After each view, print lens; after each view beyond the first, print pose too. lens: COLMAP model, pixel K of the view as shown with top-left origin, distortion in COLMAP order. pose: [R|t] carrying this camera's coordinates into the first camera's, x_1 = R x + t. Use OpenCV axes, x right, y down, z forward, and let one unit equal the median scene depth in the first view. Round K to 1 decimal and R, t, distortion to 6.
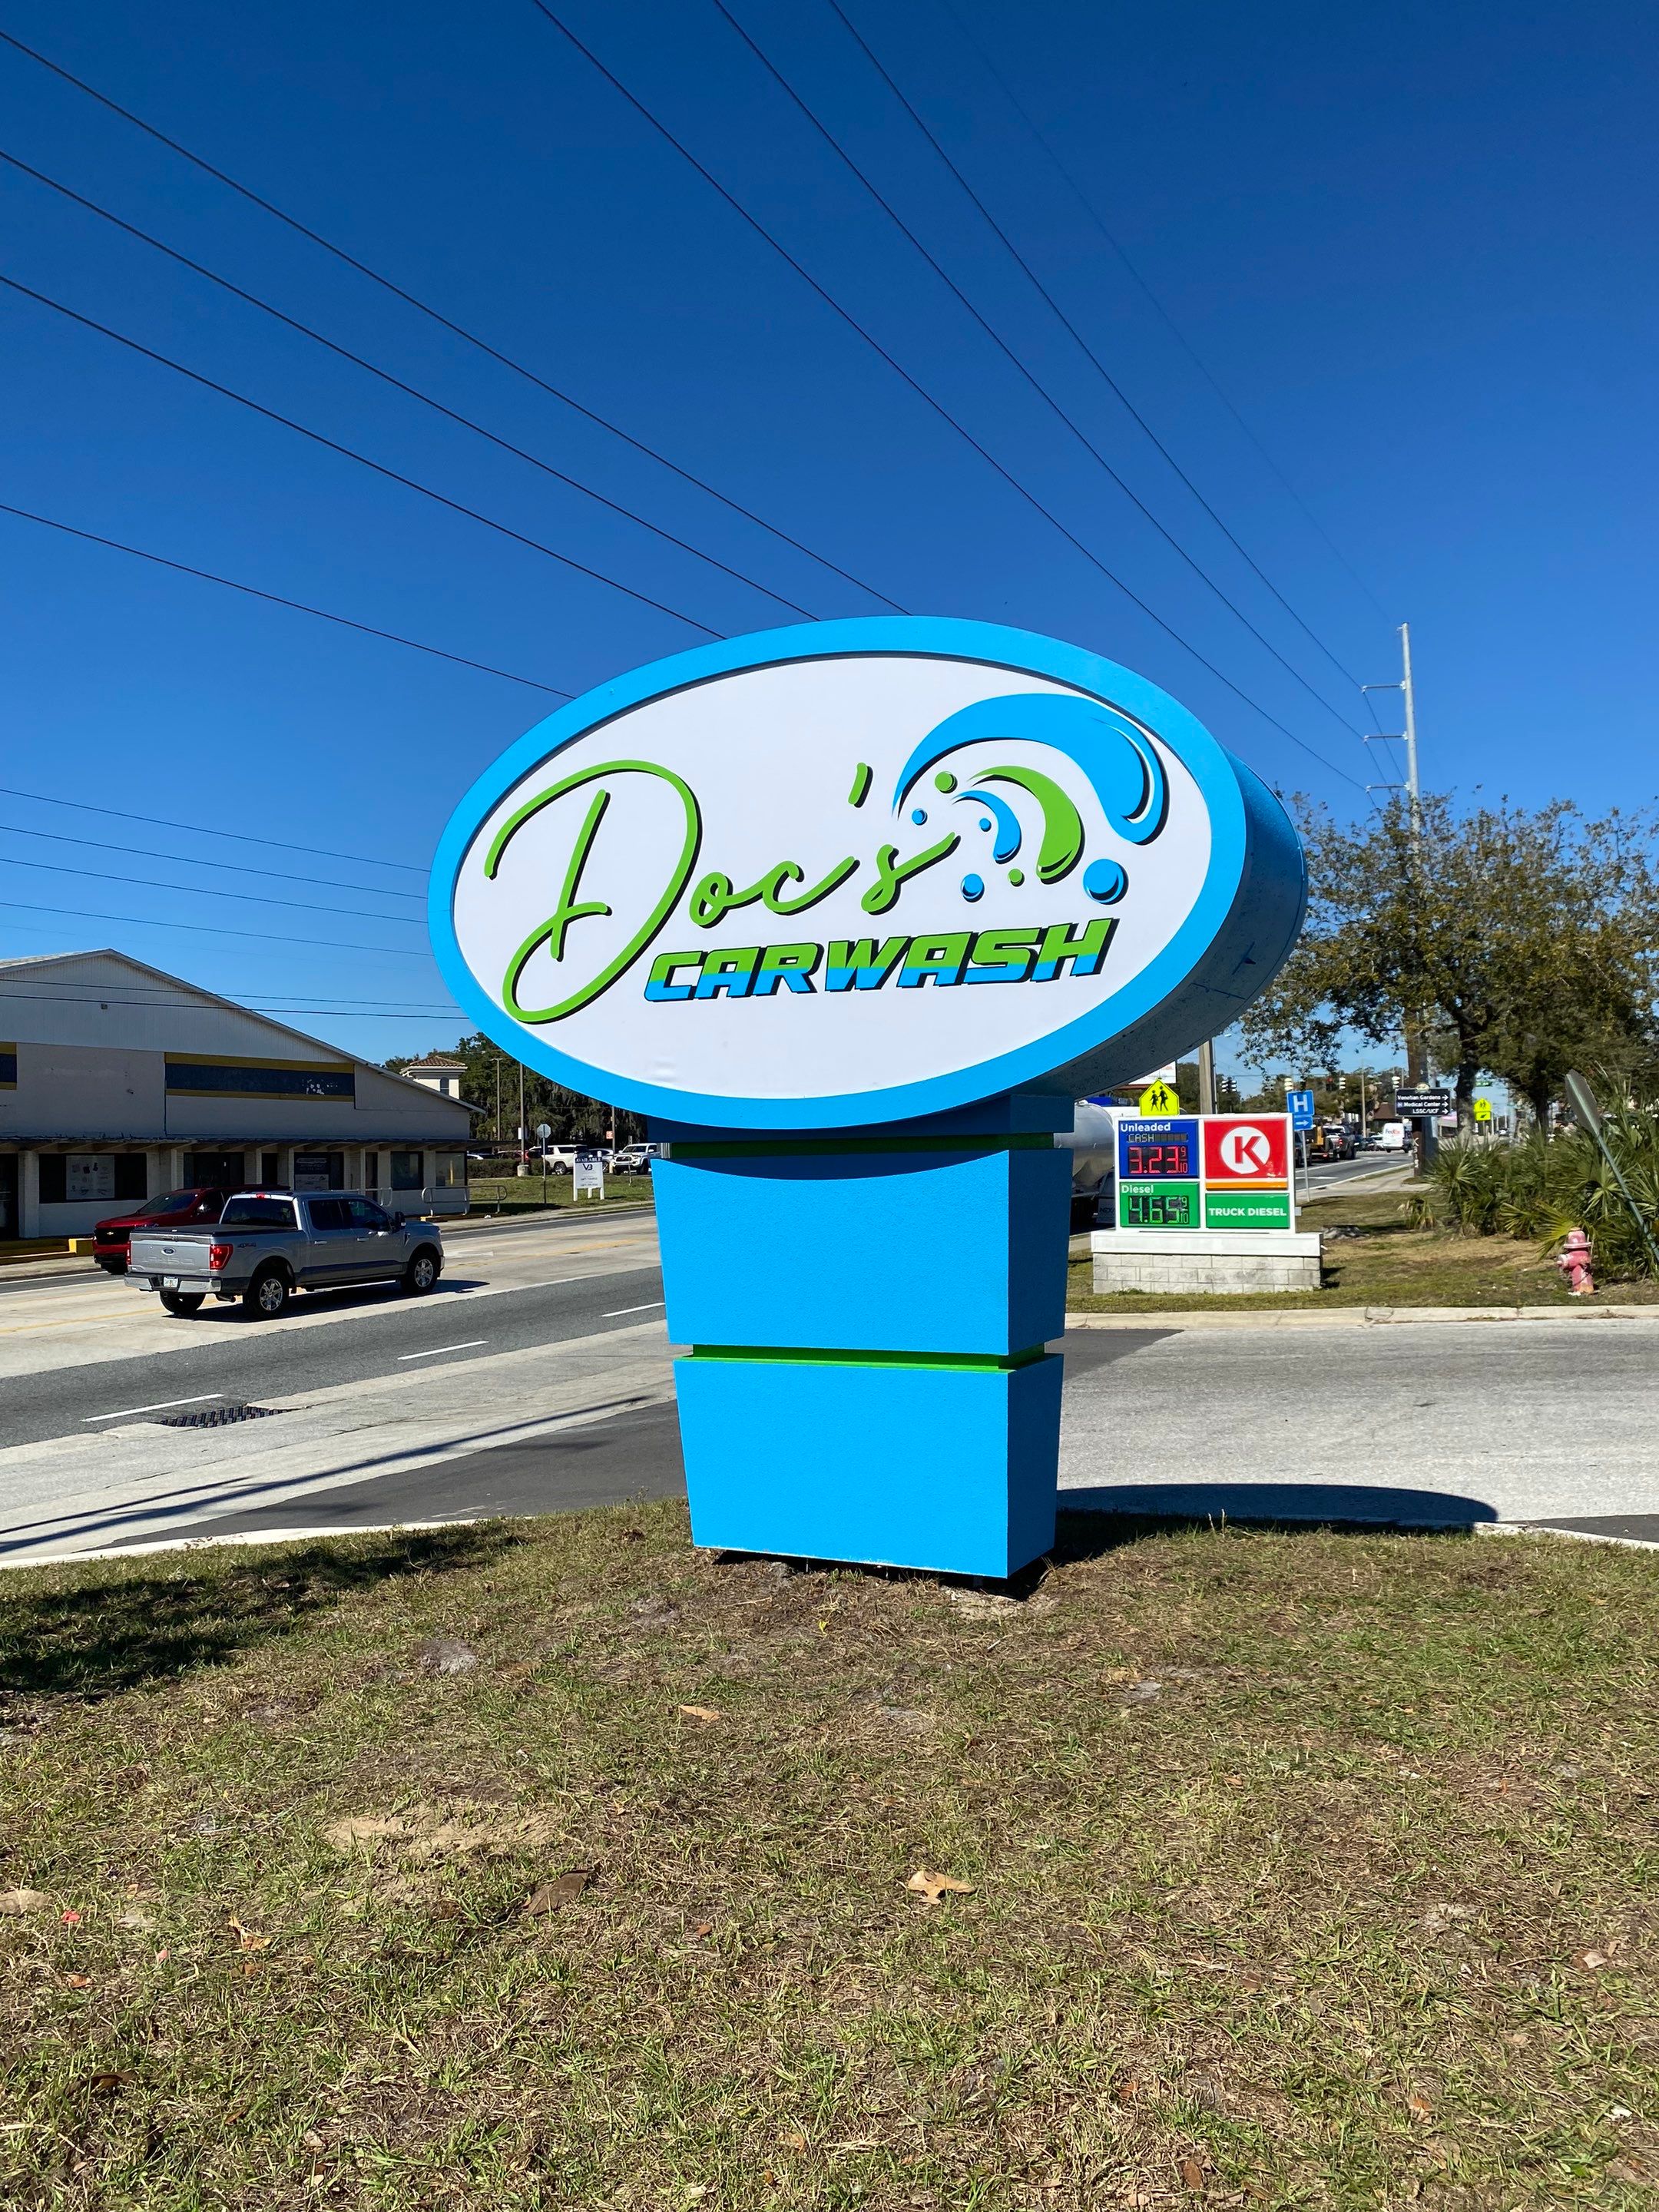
lens RADIAL K [[1634.0, 0, 829.5], [0, 1634.0, 1106.0], [0, 0, 1]] dist [0.206622, -0.000149]
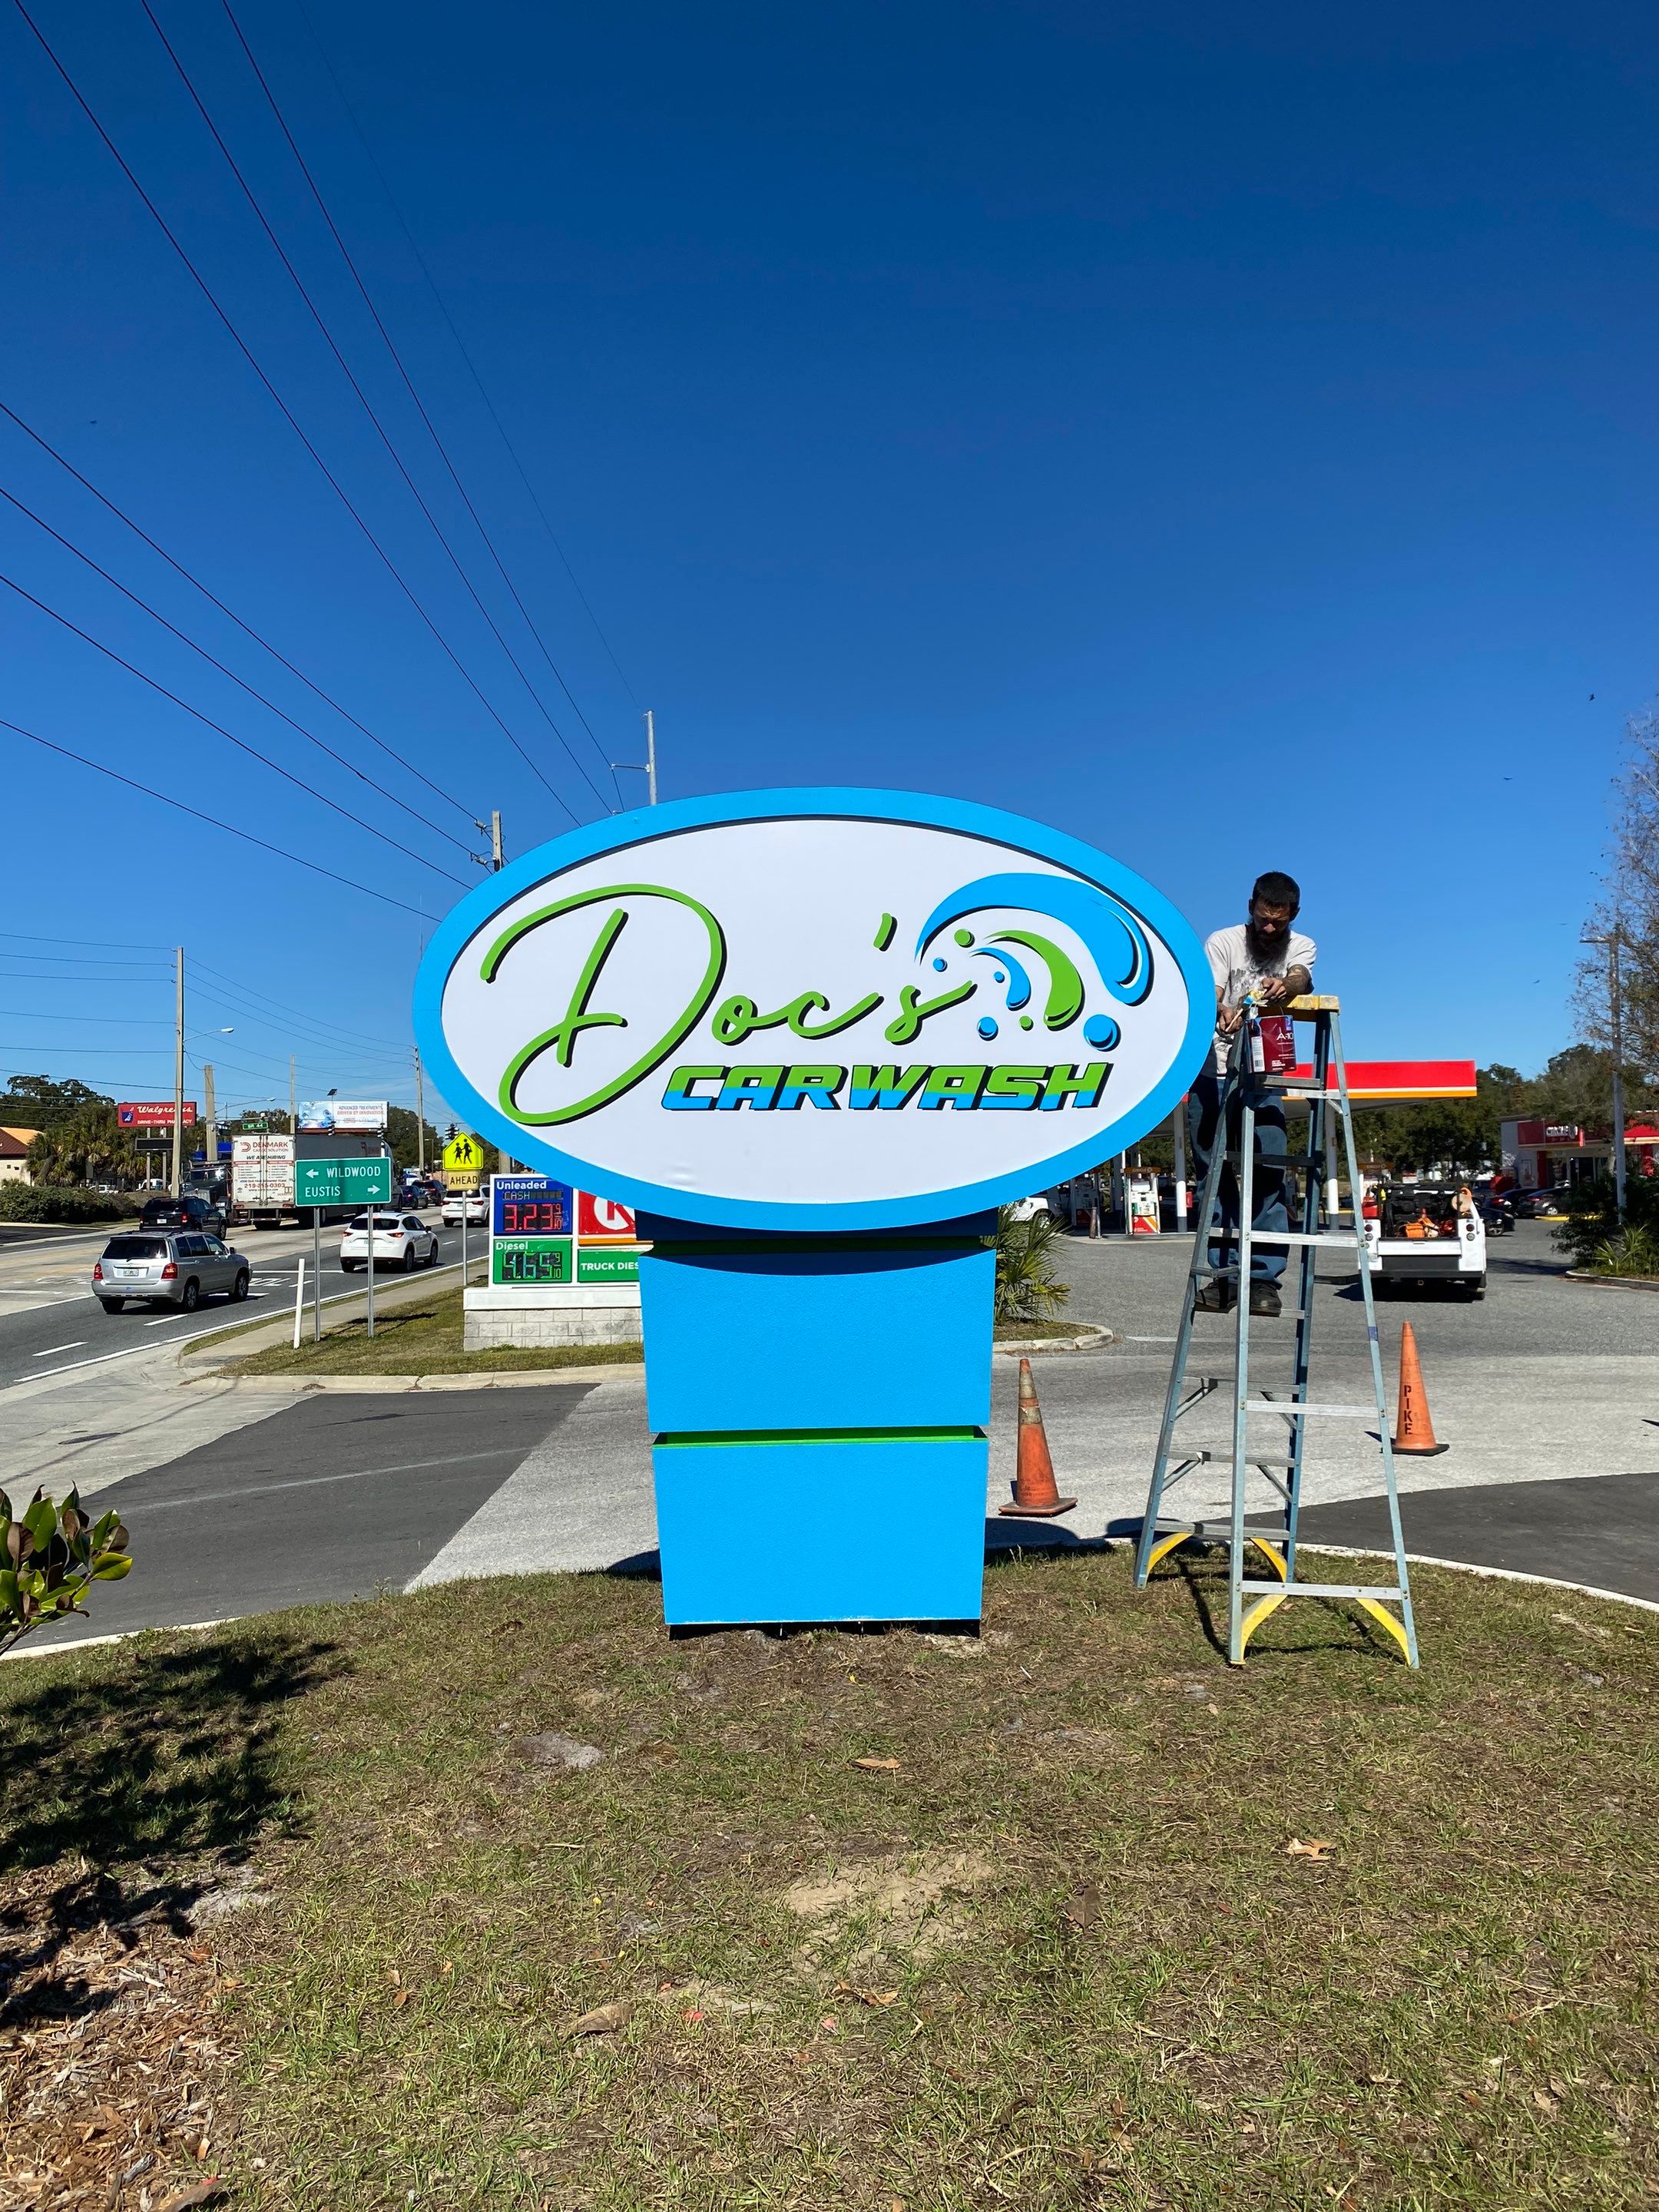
lens RADIAL K [[1634.0, 0, 829.5], [0, 1634.0, 1106.0], [0, 0, 1]] dist [0.206622, -0.000149]
pose [[0.892169, 0.030476, 0.450672, -0.520771], [-0.017939, 0.999325, -0.032065, -0.035417], [-0.451345, 0.020522, 0.892113, -0.001497]]
